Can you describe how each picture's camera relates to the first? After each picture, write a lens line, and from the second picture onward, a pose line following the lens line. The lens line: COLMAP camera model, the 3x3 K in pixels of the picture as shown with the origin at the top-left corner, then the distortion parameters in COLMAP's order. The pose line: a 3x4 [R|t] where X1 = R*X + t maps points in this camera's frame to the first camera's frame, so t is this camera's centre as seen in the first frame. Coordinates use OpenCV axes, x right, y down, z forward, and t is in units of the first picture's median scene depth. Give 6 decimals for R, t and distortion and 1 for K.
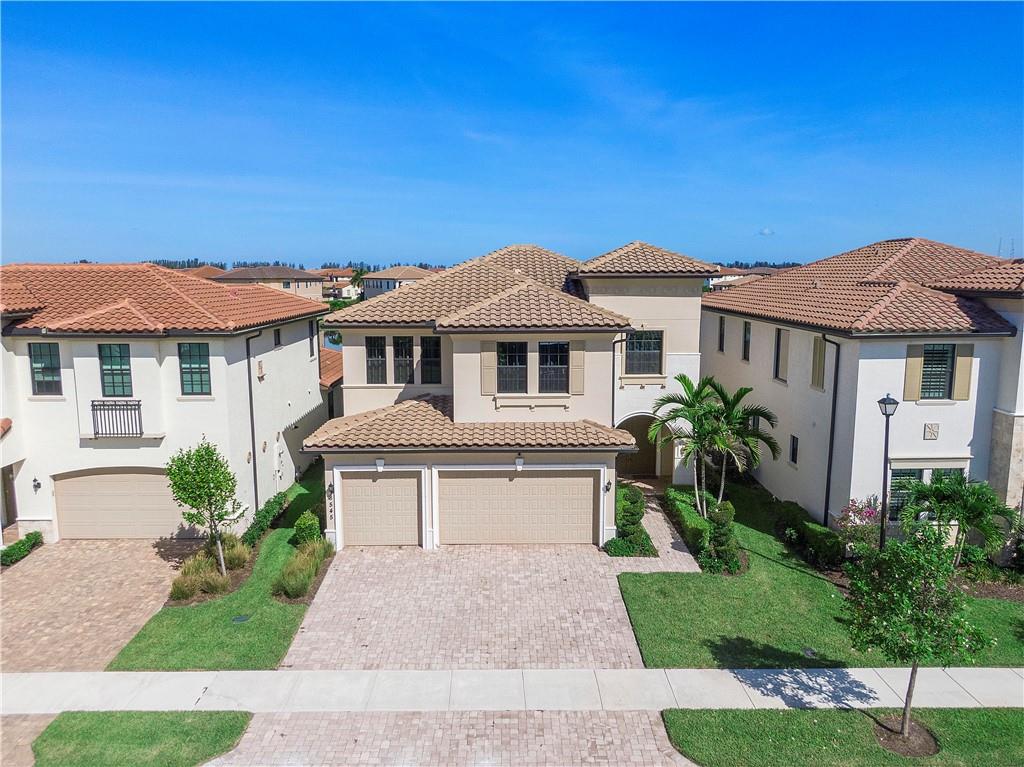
lens RADIAL K [[741.0, 0, 512.1], [0, 741.0, 381.9], [0, 0, 1]] dist [0.023422, -0.028459]
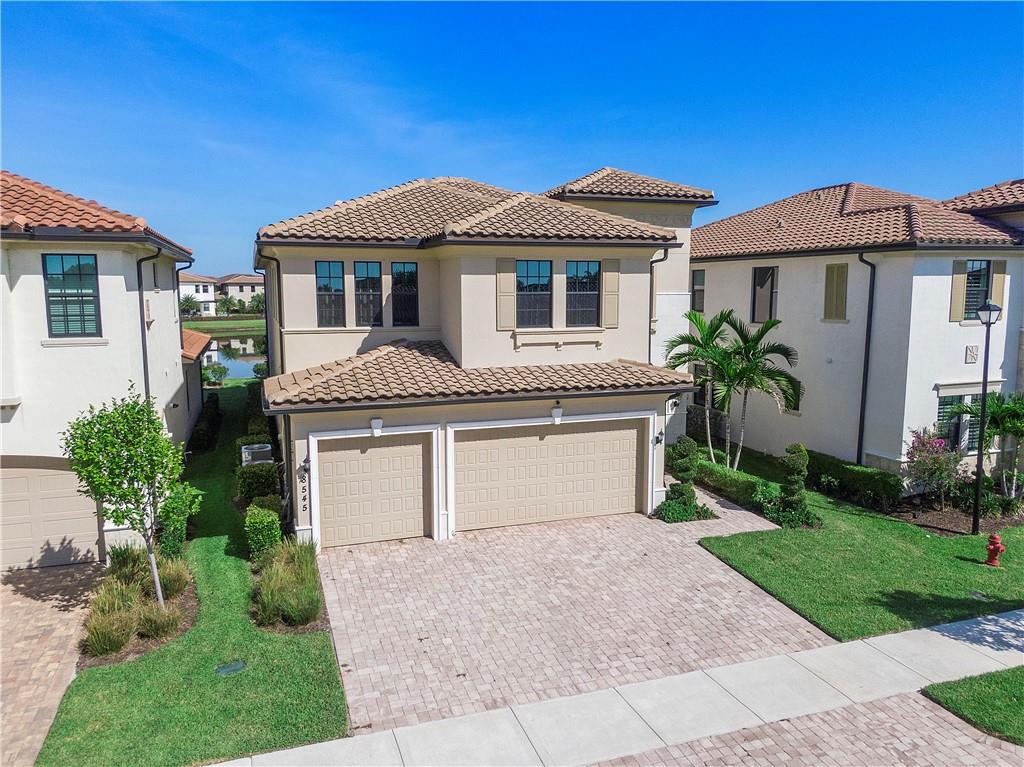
lens RADIAL K [[741.0, 0, 511.1], [0, 741.0, 382.4], [0, 0, 1]] dist [0.023422, -0.028459]
pose [[0.948461, -0.039914, 0.314369, -0.274362], [0.047255, 0.998758, -0.015764, 0.085511], [-0.313350, 0.029807, 0.949170, 0.277625]]
